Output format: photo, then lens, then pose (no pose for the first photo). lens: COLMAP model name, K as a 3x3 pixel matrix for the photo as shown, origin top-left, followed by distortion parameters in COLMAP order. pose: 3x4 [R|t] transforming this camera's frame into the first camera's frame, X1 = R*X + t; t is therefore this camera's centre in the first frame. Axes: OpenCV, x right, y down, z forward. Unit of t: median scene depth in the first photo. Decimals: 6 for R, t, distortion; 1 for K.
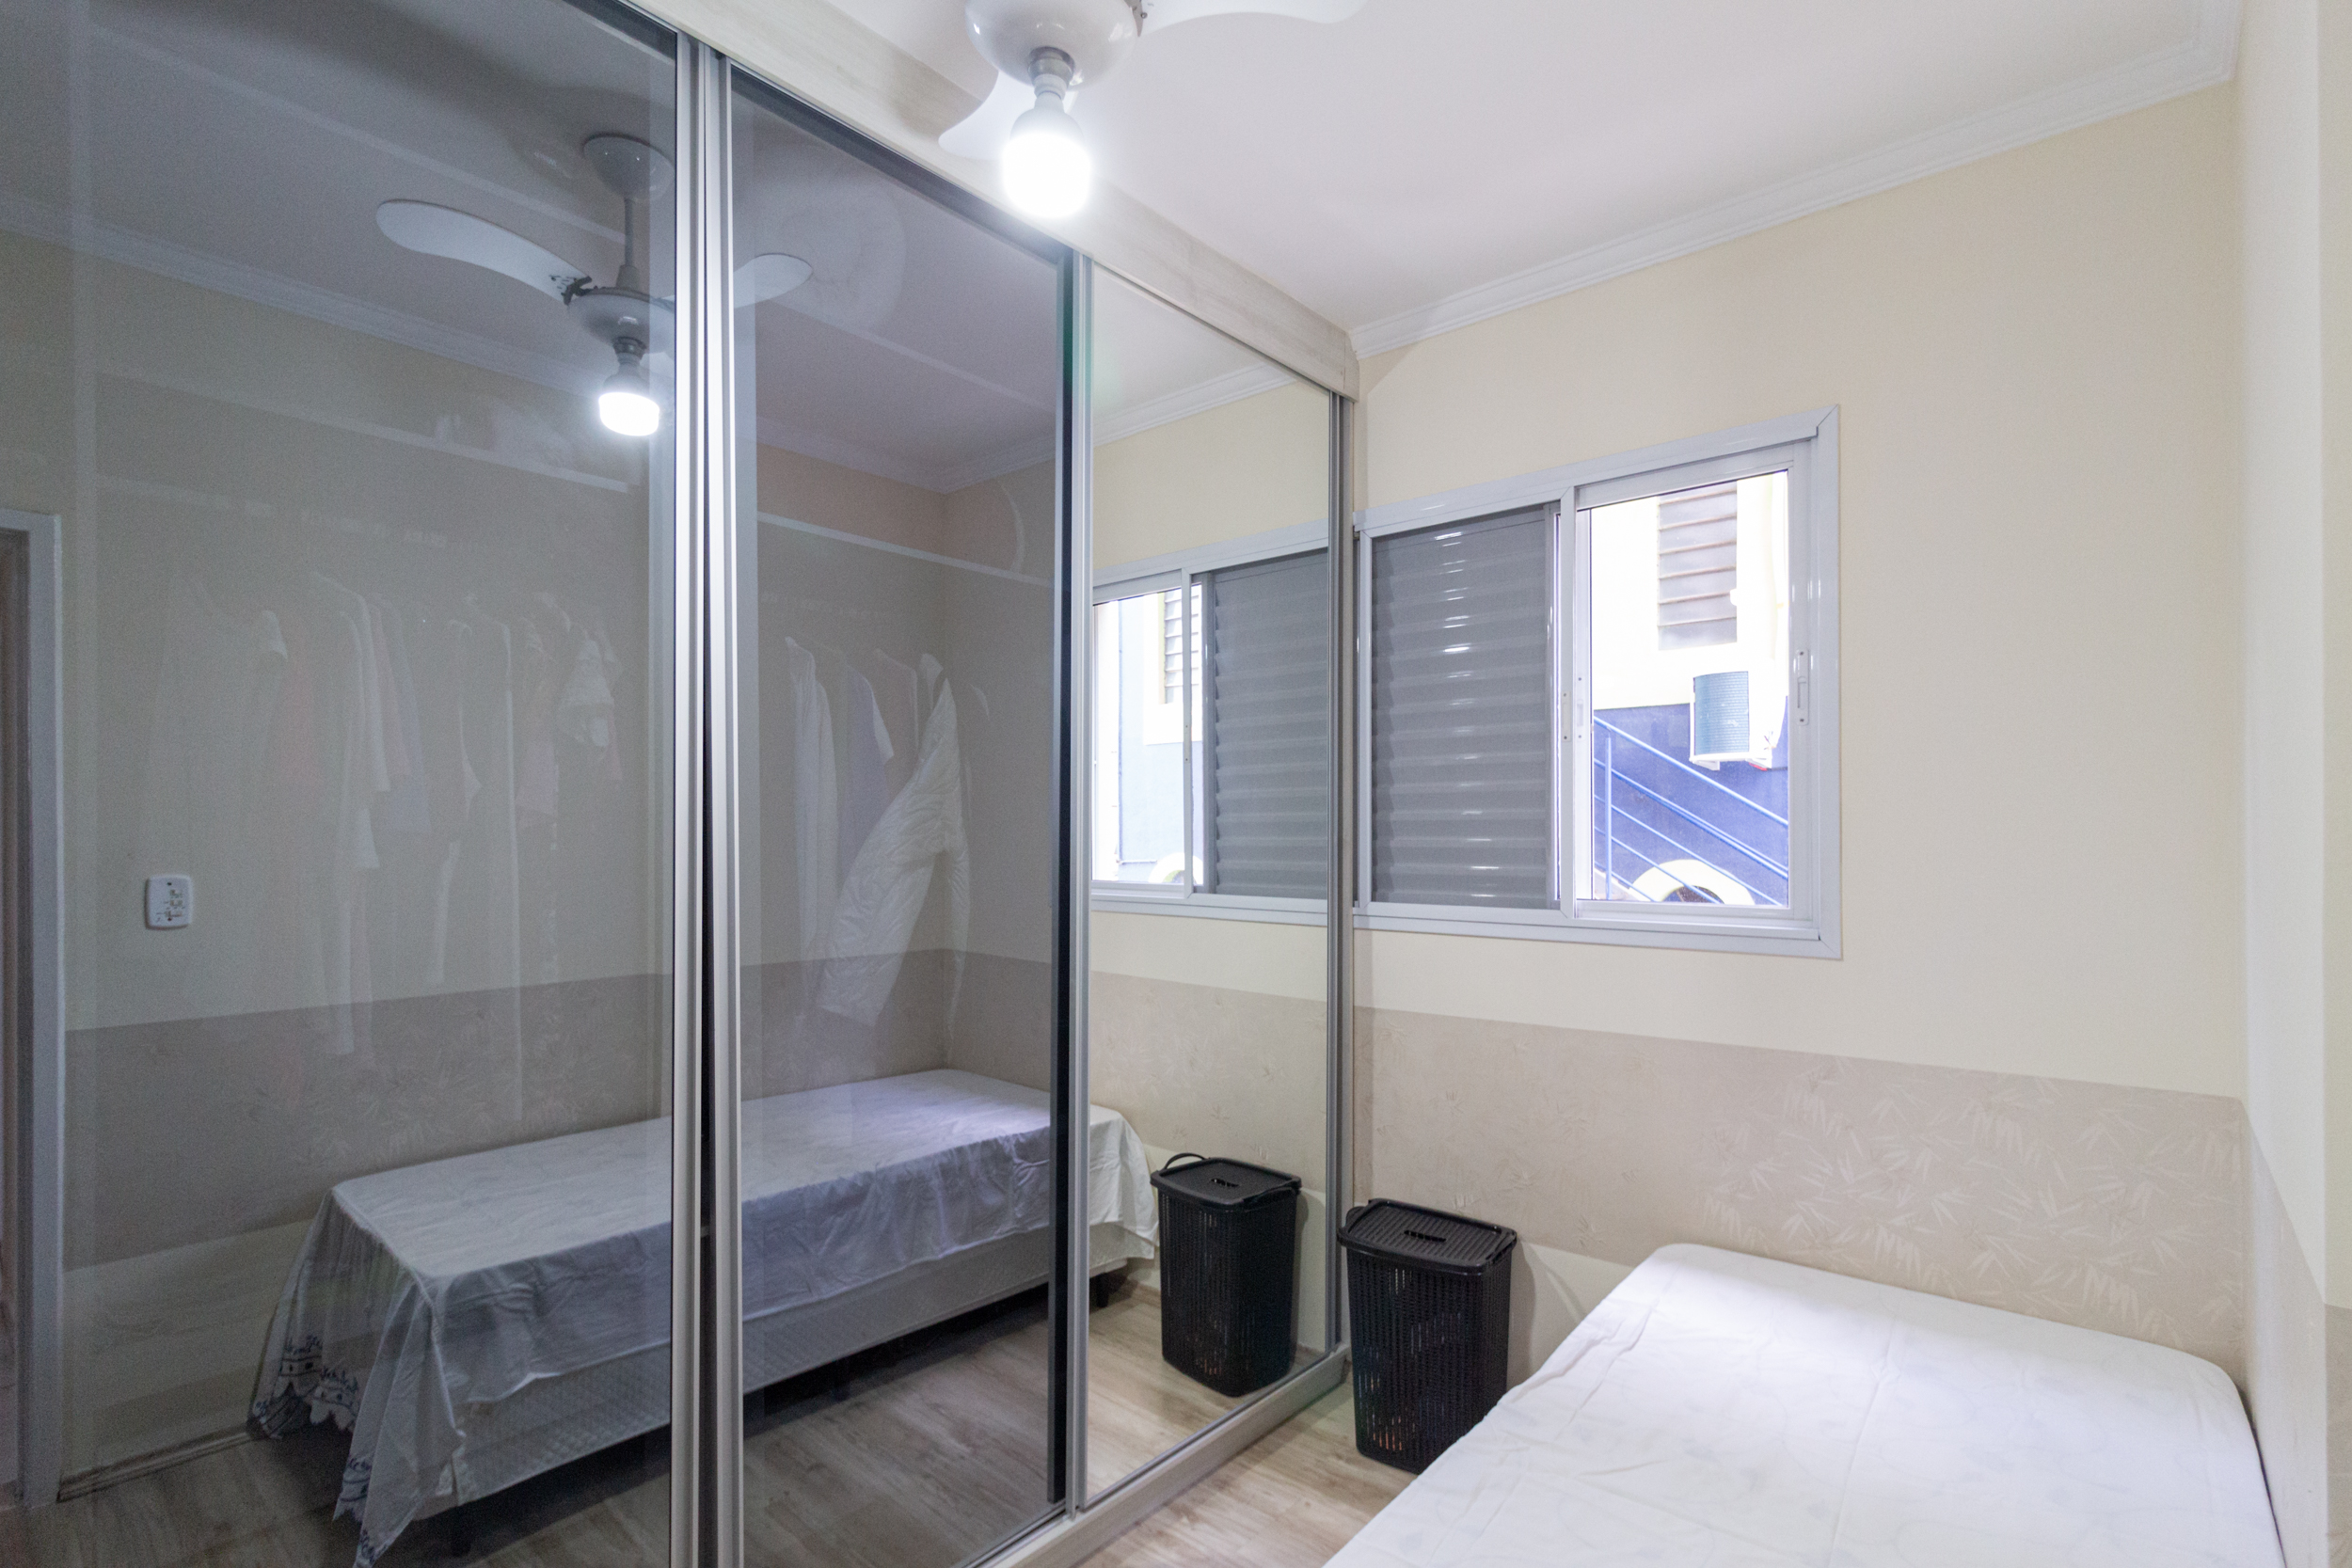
lens RADIAL K [[1091.3, 0, 1210.3], [0, 1091.3, 844.4], [0, 0, 1]] dist [0.003253, 0.000656]
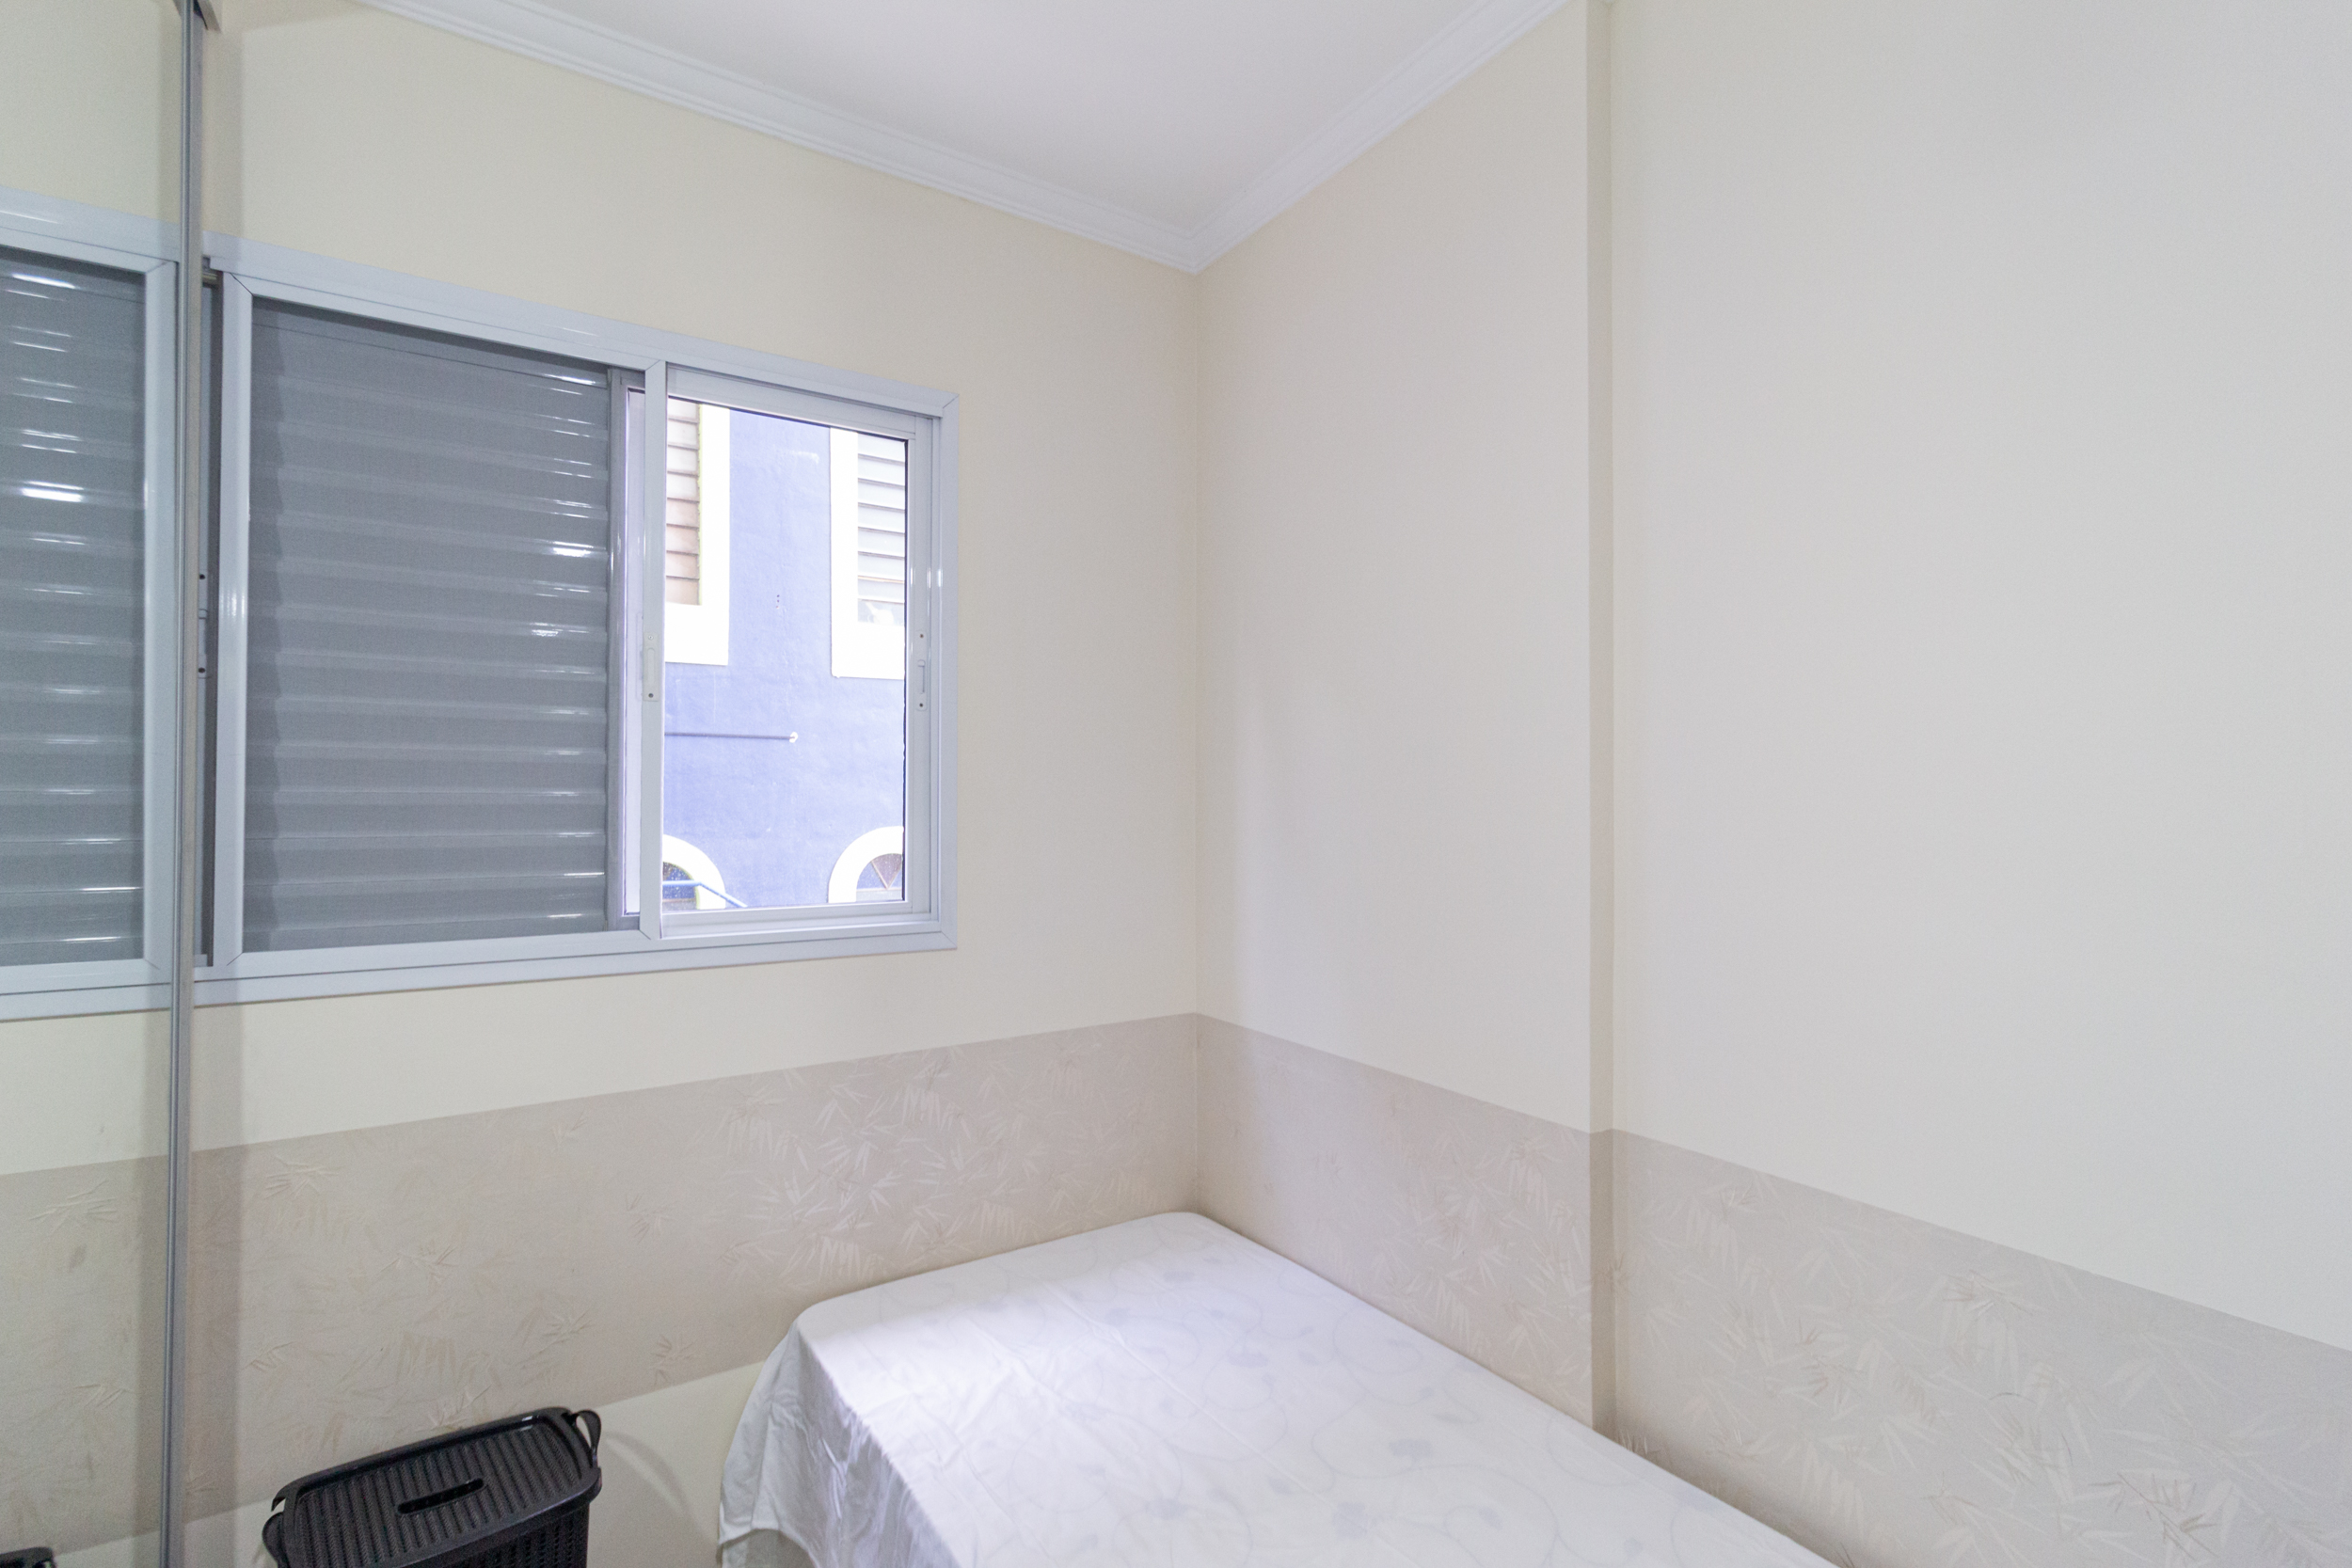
lens RADIAL K [[1091.3, 0, 1163.5], [0, 1091.3, 782.2], [0, 0, 1]] dist [0.003253, 0.000656]
pose [[0.297835, 0.009009, 0.954575, -0.275235], [0.000231, 0.999955, -0.009510, -0.032017], [-0.954617, 0.003053, 0.297819, 0.447888]]
